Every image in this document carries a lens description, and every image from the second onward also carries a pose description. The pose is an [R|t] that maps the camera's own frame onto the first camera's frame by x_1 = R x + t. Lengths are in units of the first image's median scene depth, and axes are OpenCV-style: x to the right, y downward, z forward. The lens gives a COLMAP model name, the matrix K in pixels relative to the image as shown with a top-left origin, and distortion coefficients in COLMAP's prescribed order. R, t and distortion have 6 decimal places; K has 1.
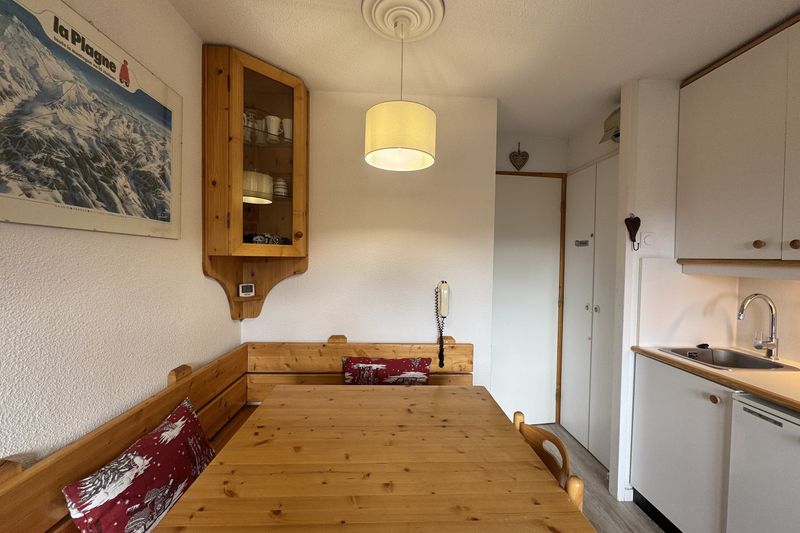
lens RADIAL K [[318.0, 0, 401.3], [0, 318.0, 266.5], [0, 0, 1]] dist [-0.004713, 0.000547]
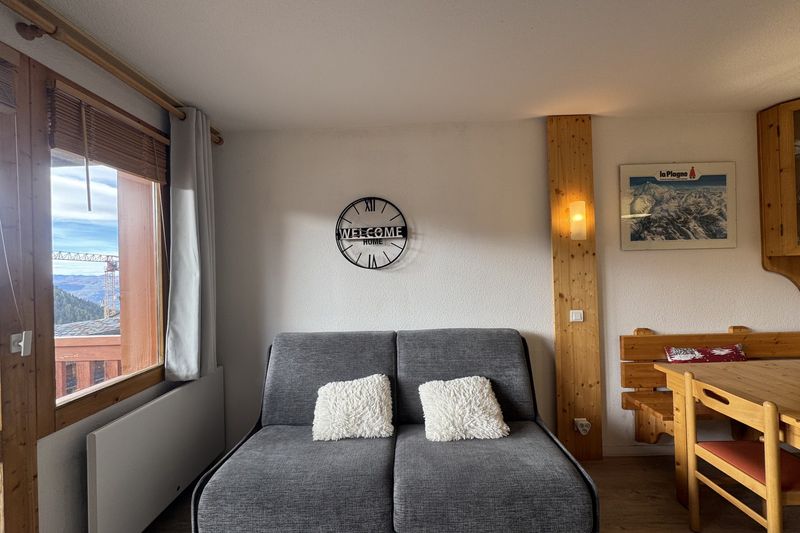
lens RADIAL K [[318.0, 0, 403.1], [0, 318.0, 266.0], [0, 0, 1]] dist [-0.004713, 0.000547]
pose [[-0.067759, -0.015204, -0.997586, 0.923392], [0.003969, 0.999872, -0.015509, 0.024563], [0.997694, -0.005010, -0.067690, -0.536663]]
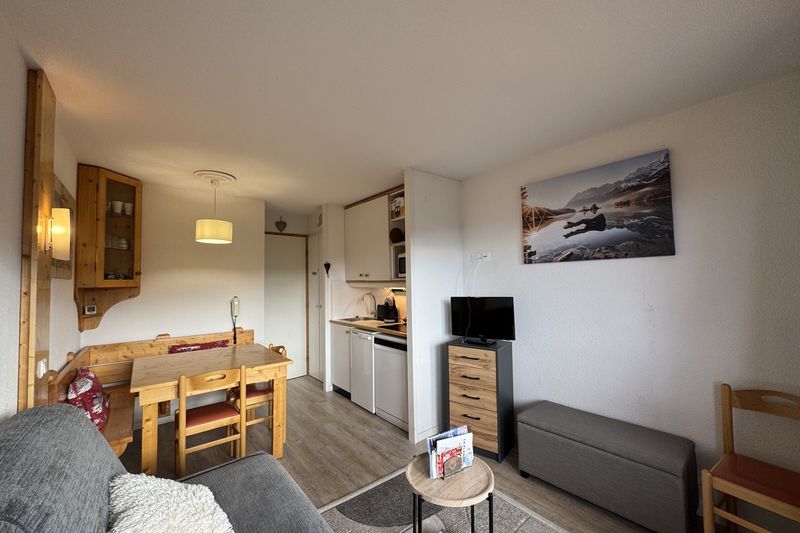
lens RADIAL K [[318.0, 0, 402.3], [0, 318.0, 266.9], [0, 0, 1]] dist [-0.004713, 0.000547]
pose [[0.803539, -0.004763, 0.595233, -0.234075], [0.043544, 0.997759, -0.050798, 0.013710], [-0.593657, 0.066737, 0.801946, -1.338671]]
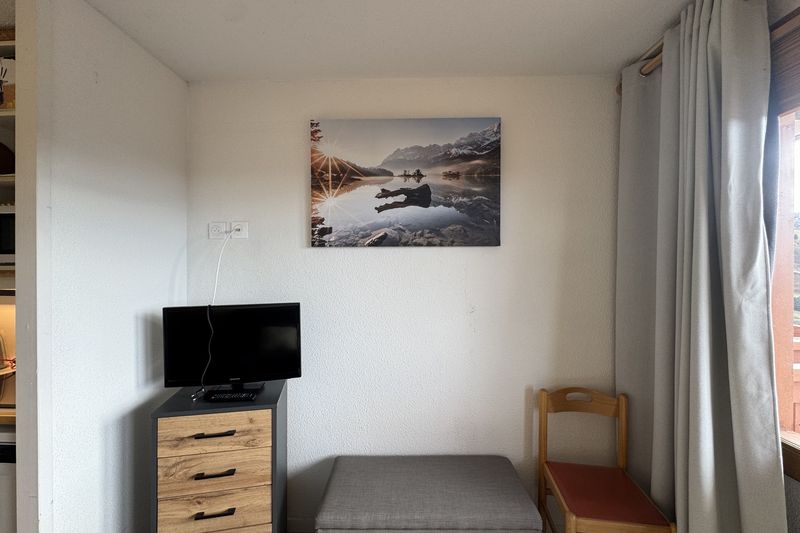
lens RADIAL K [[318.0, 0, 398.0], [0, 318.0, 266.4], [0, 0, 1]] dist [-0.004713, 0.000547]
pose [[0.080699, -0.018711, 0.996563, 0.284104], [0.022861, 0.999596, 0.016916, -0.007142], [-0.996476, 0.021418, 0.081094, -0.722083]]
